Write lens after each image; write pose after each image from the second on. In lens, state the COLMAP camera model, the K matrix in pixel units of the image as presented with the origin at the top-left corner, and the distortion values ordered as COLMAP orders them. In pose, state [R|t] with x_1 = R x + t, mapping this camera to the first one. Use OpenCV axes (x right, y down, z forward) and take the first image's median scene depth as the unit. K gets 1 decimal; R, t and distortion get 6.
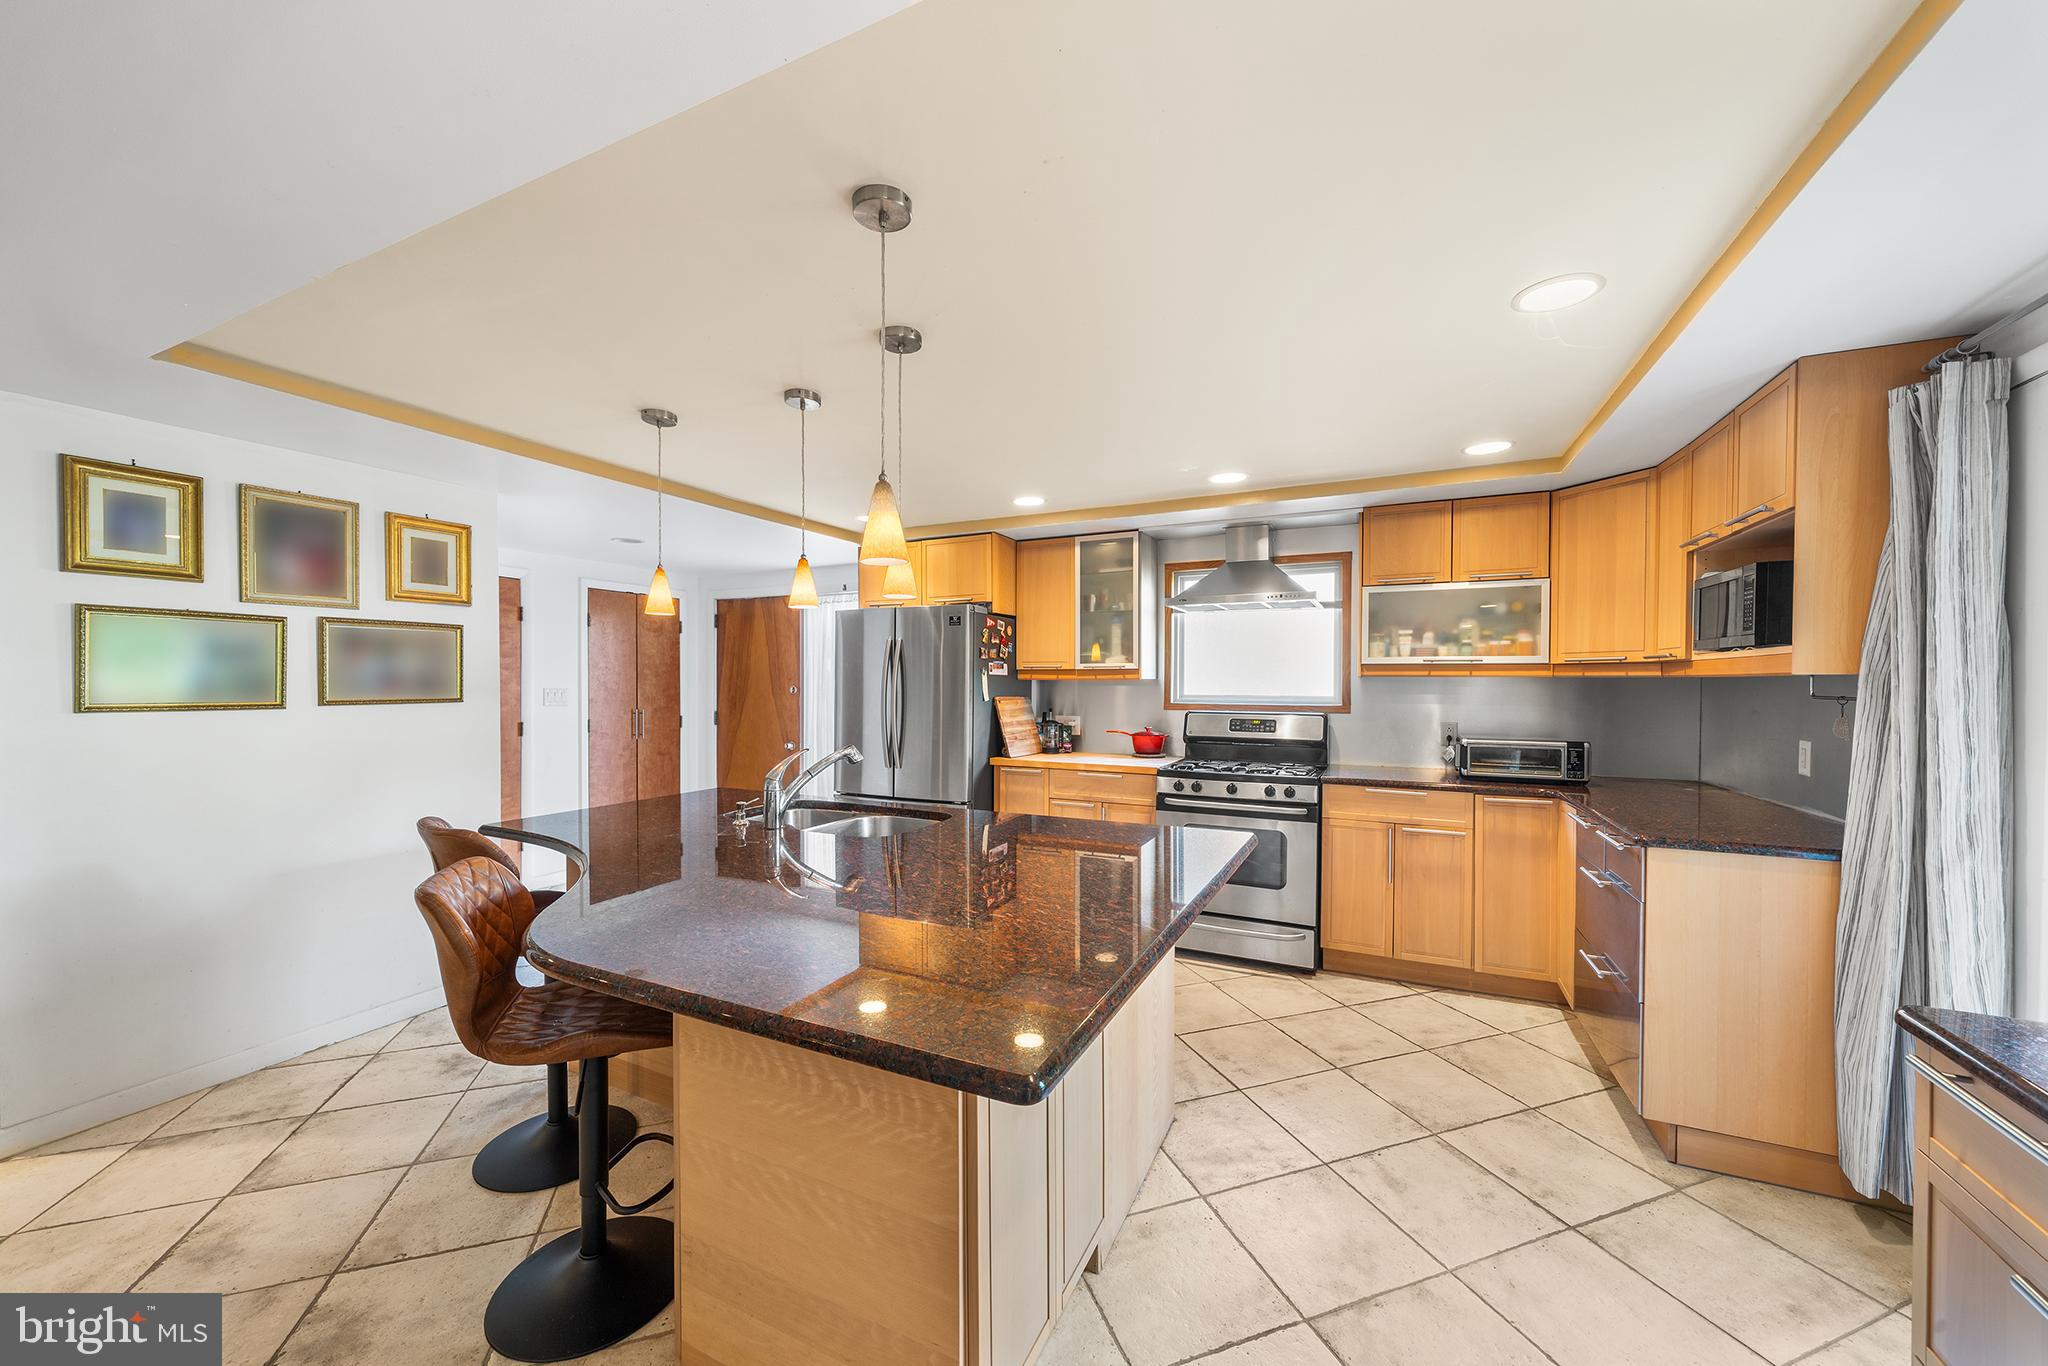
lens RADIAL K [[738.0, 0, 1028.0], [0, 738.0, 688.3], [0, 0, 1]] dist [-0.003639, -0.000081]
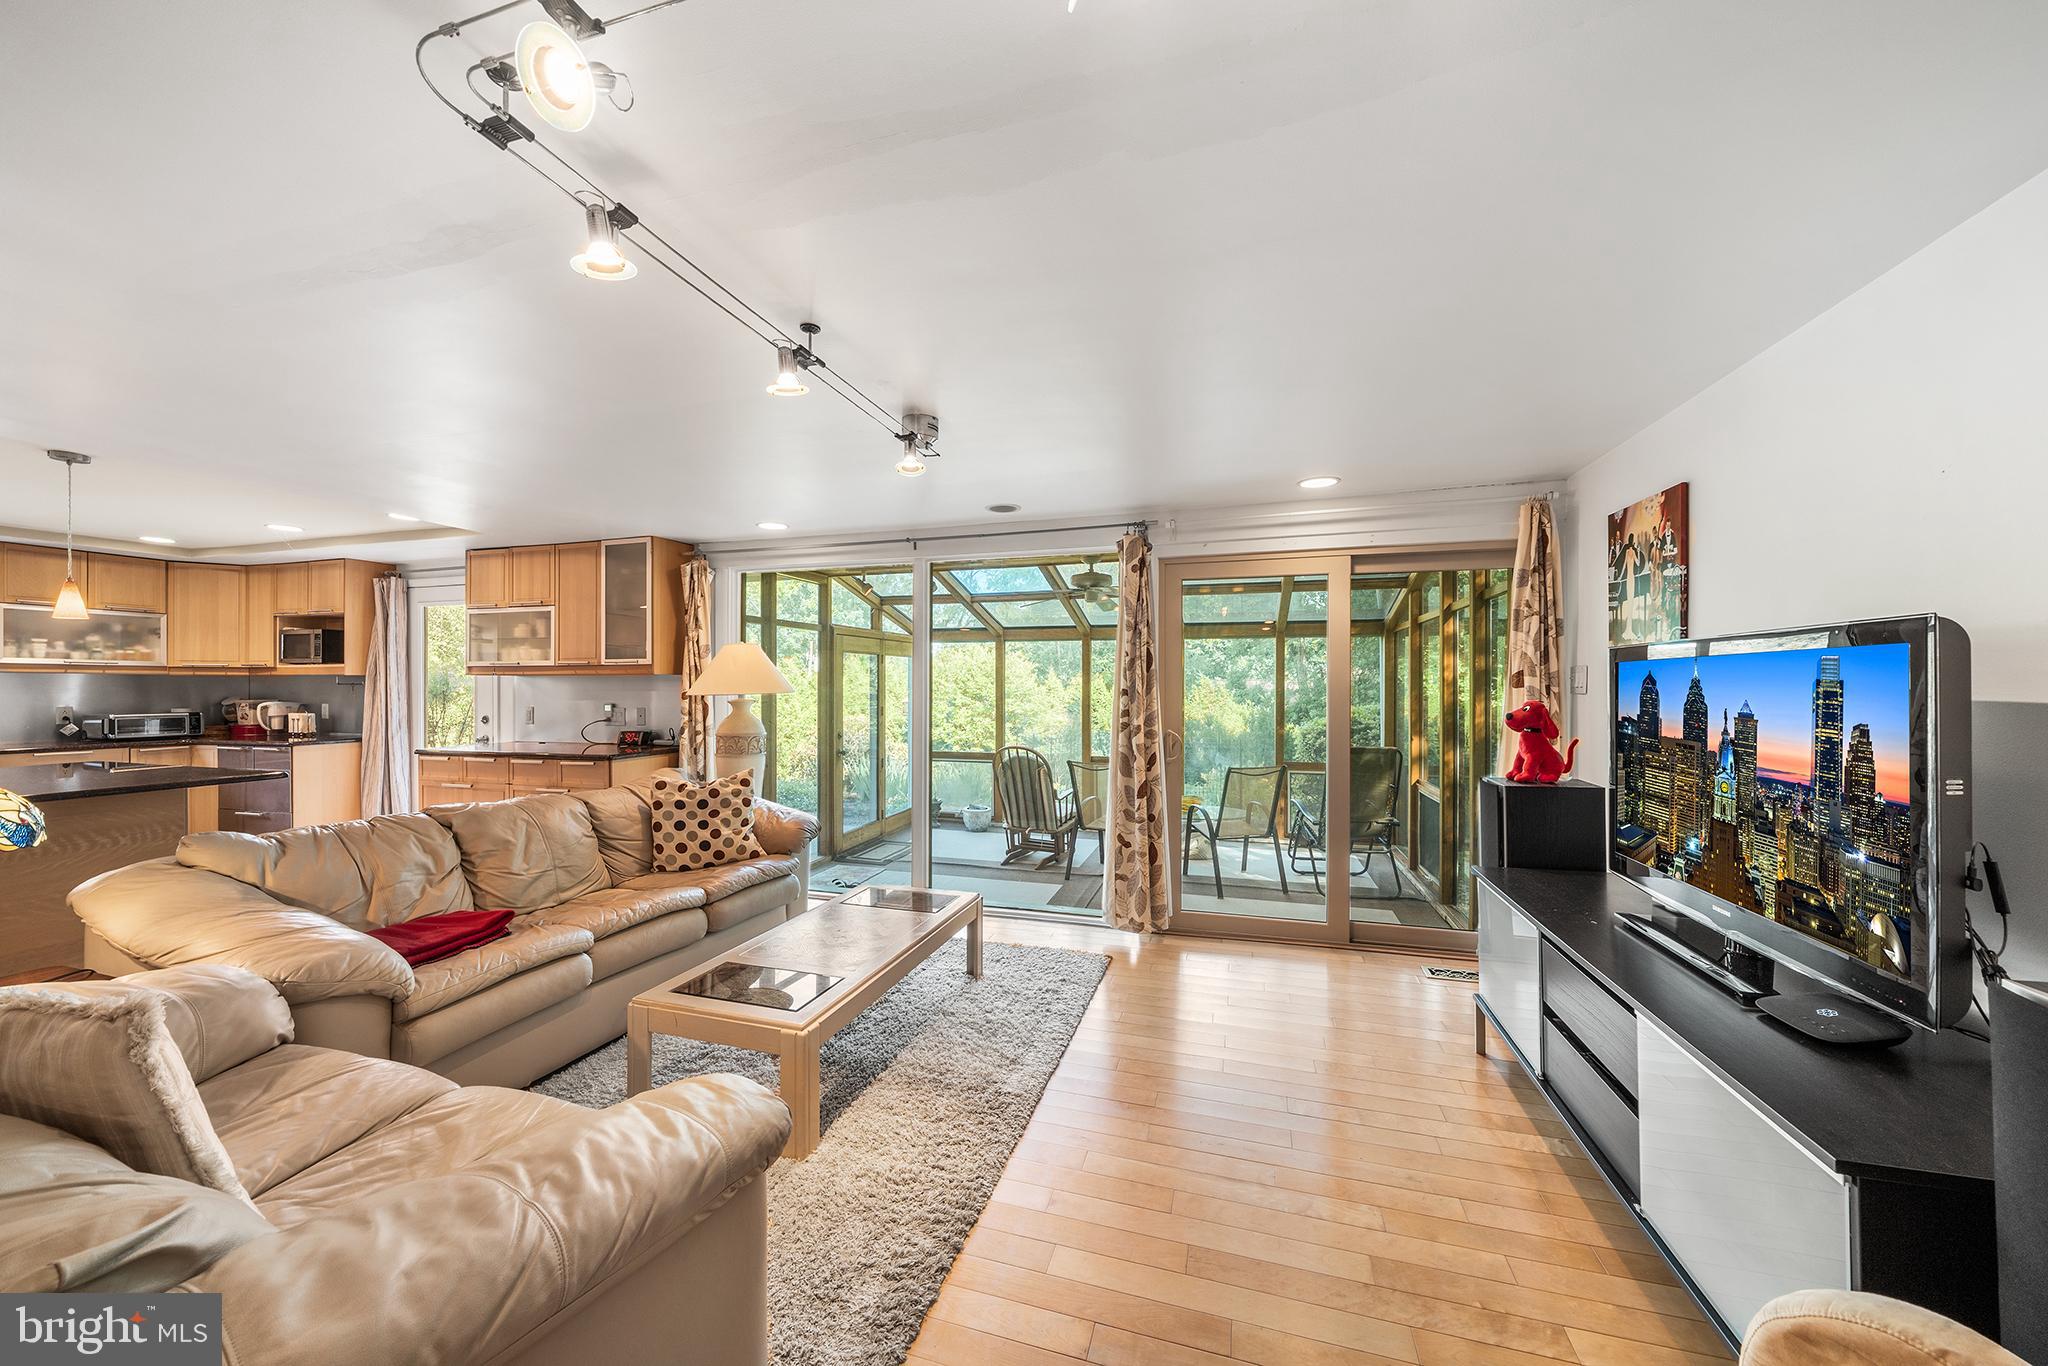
lens RADIAL K [[738.0, 0, 1027.4], [0, 738.0, 683.4], [0, 0, 1]] dist [-0.003639, -0.000081]
pose [[-0.152789, 0.000416, 0.988259, -1.019273], [0.010178, 0.999948, 0.001153, 0.018211], [-0.988206, 0.010234, -0.152785, -0.539660]]
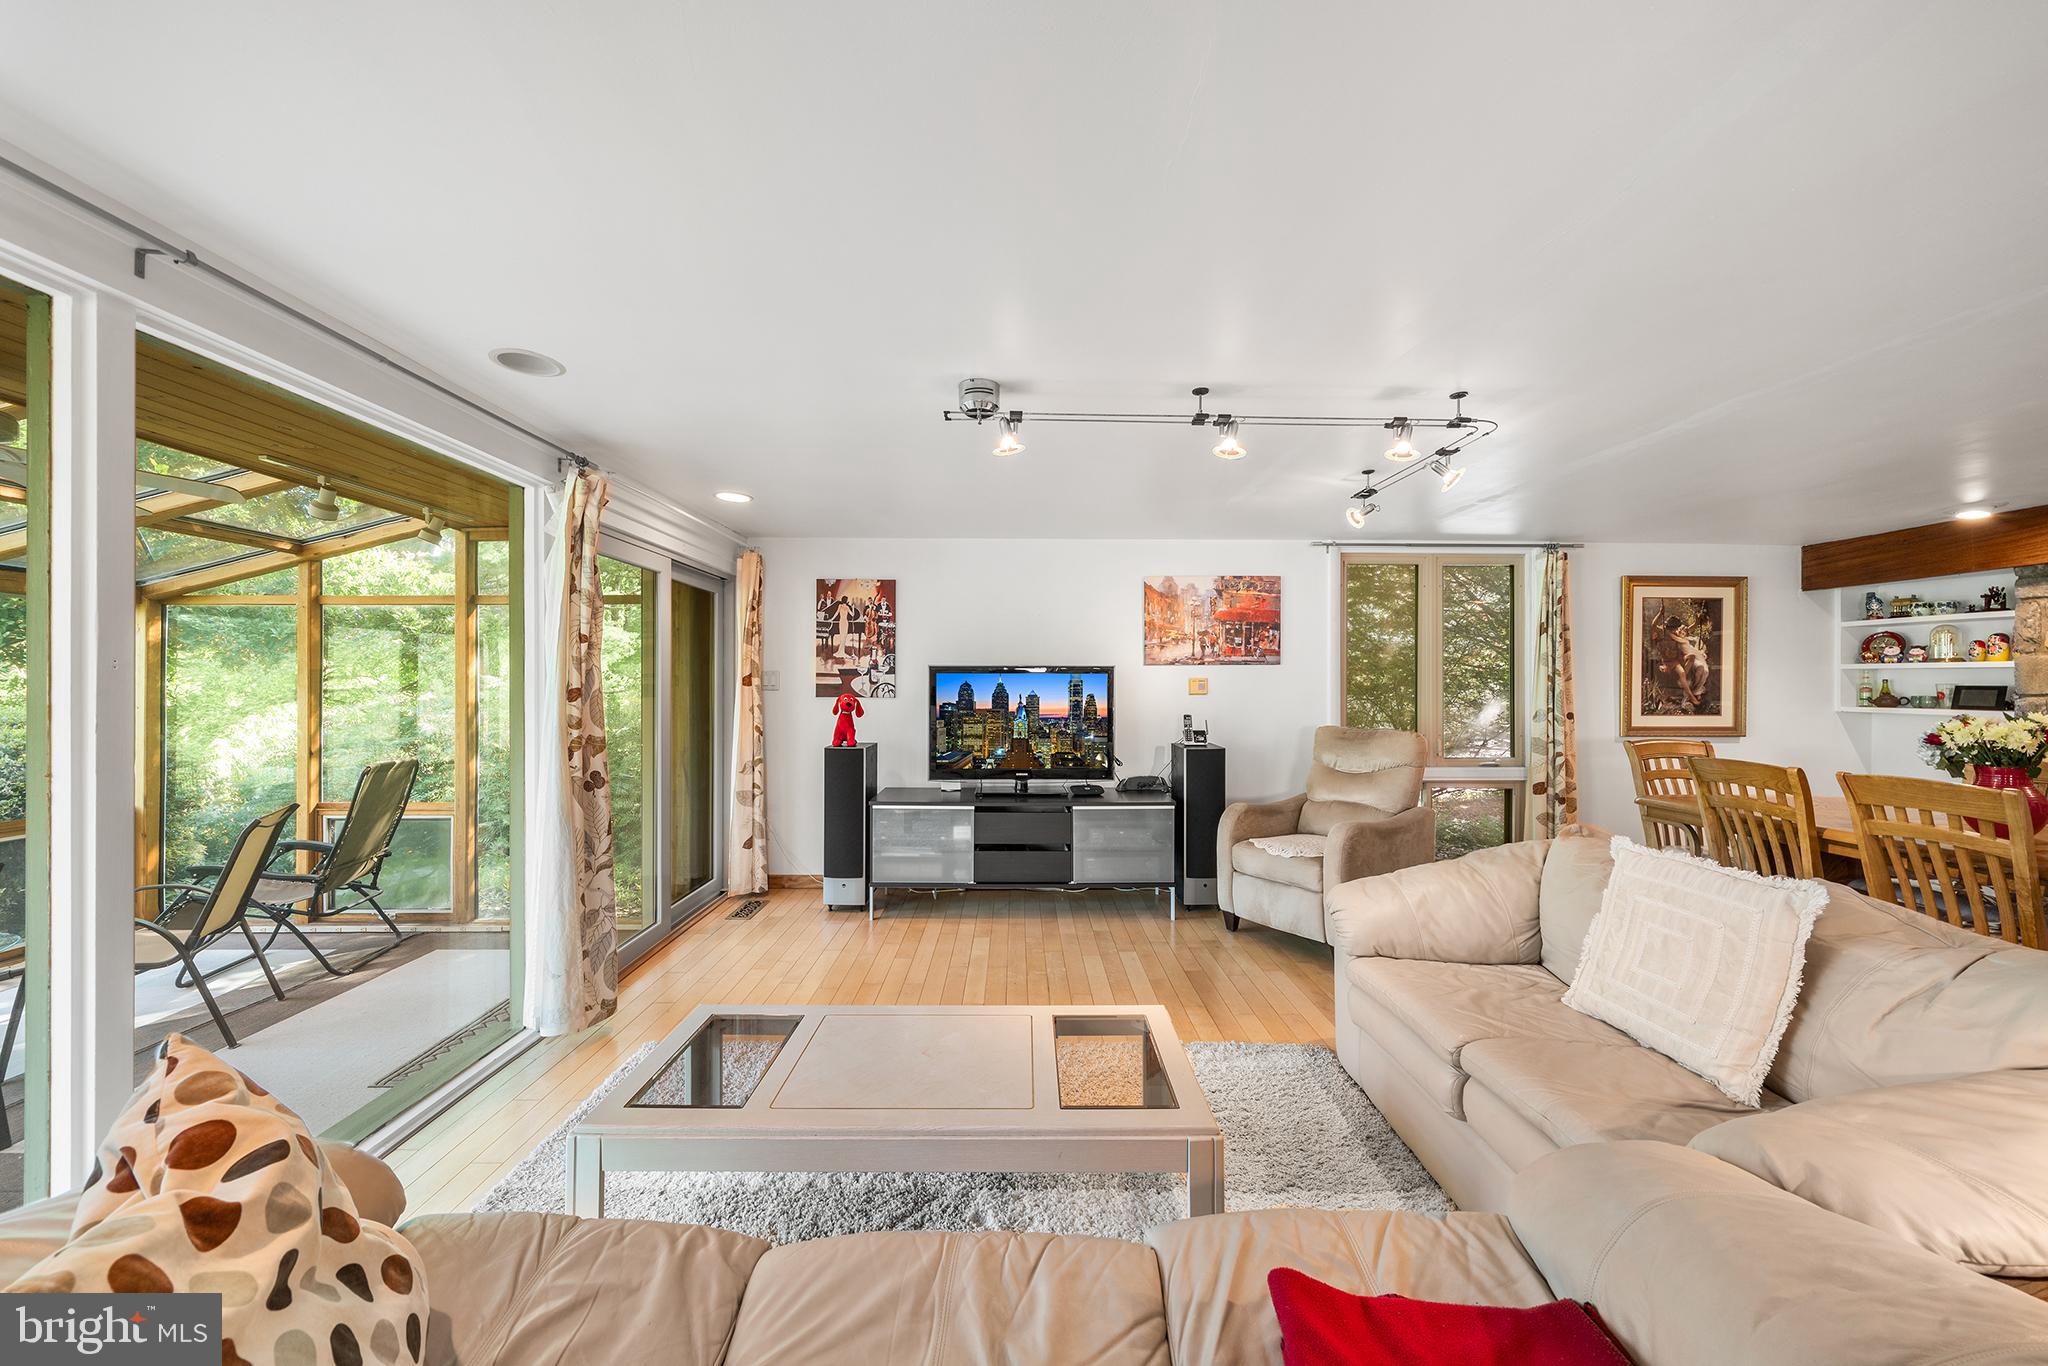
lens RADIAL K [[738.0, 0, 1026.7], [0, 738.0, 692.1], [0, 0, 1]] dist [-0.003639, -0.000081]
pose [[-0.898384, 0.000481, -0.439211, -0.127694], [-0.006538, 0.999874, 0.014469, 0.018745], [0.439163, 0.015870, -0.898267, -0.000207]]
